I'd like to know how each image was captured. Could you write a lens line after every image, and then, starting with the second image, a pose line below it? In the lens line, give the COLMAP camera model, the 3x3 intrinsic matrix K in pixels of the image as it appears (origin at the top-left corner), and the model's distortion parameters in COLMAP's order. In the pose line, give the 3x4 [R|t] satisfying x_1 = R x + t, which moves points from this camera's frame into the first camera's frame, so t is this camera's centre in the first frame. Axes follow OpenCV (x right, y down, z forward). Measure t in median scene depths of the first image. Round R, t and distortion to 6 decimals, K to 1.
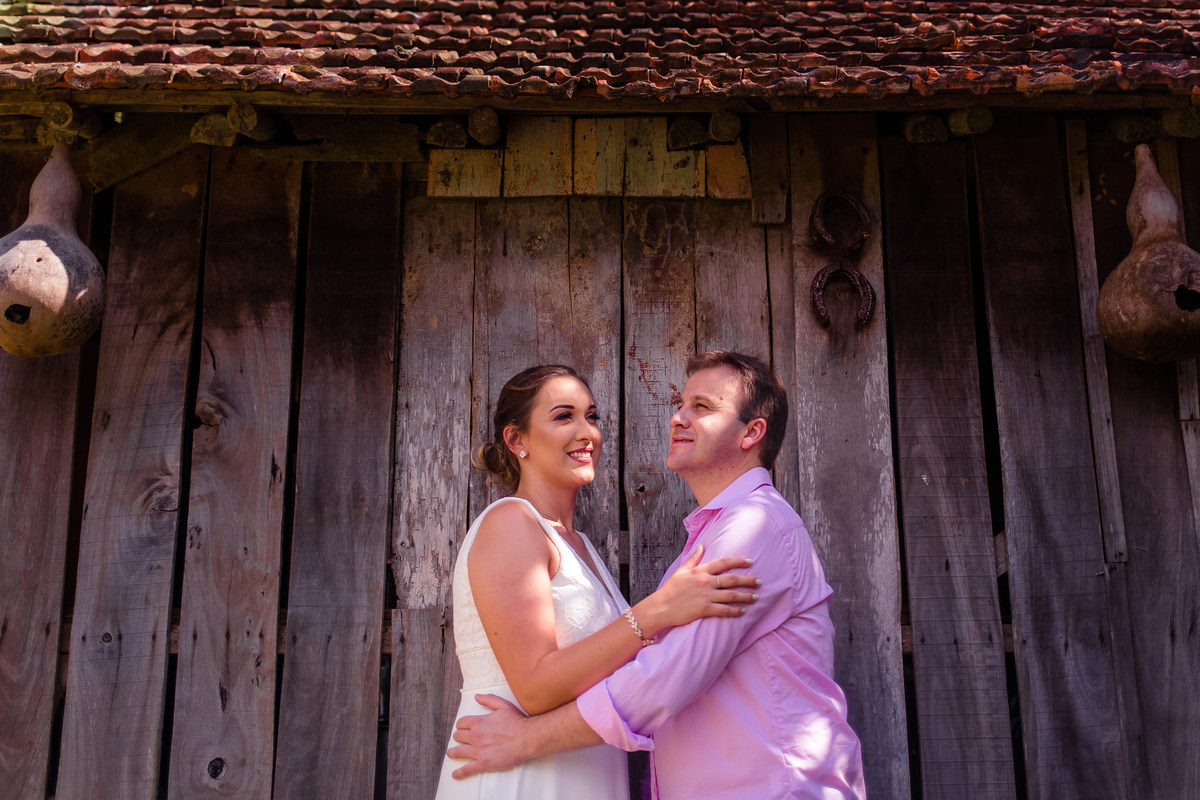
lens RADIAL K [[1366.0, 0, 652.3], [0, 1366.0, 401.2], [0, 0, 1]] dist [0.002025, 0.010102]
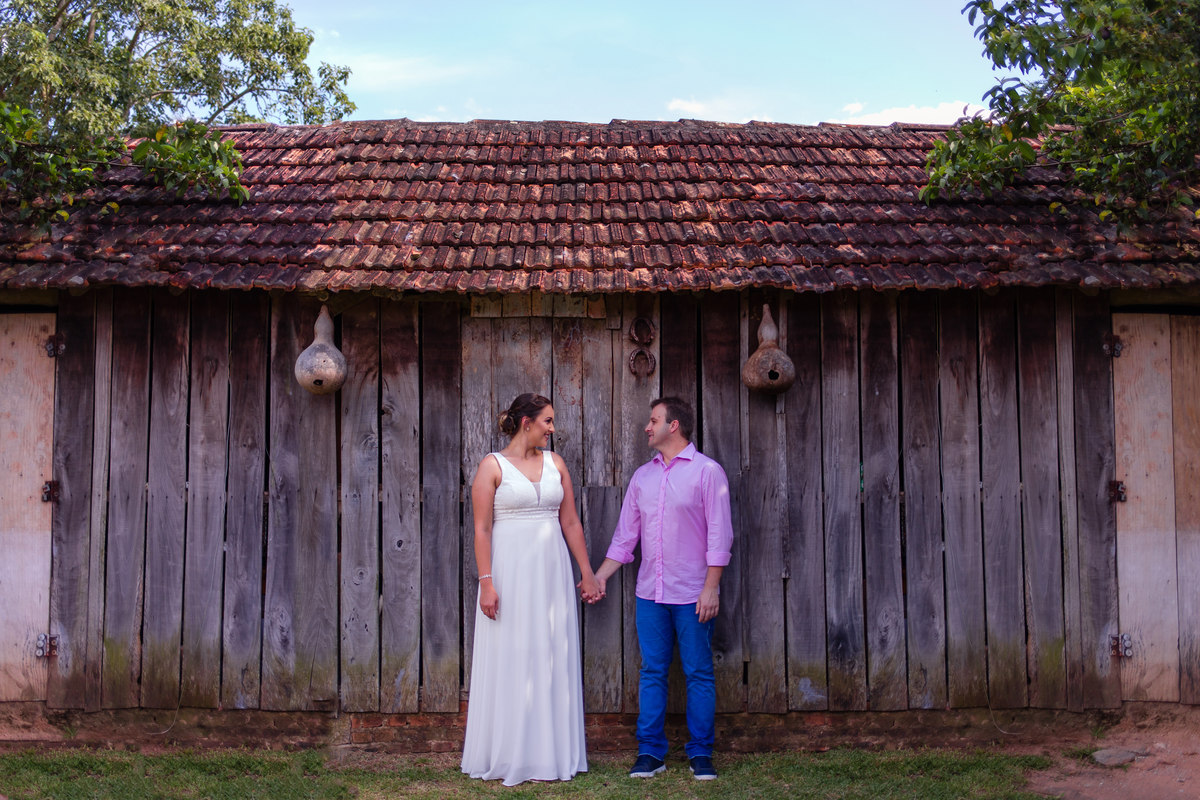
lens RADIAL K [[1366.0, 0, 652.3], [0, 1366.0, 401.2], [0, 0, 1]] dist [0.002025, 0.010102]
pose [[0.999893, 0.013499, 0.005681, 0.149123], [-0.014577, 0.954801, 0.296887, -0.758664], [-0.001417, -0.296938, 0.954896, -1.399138]]
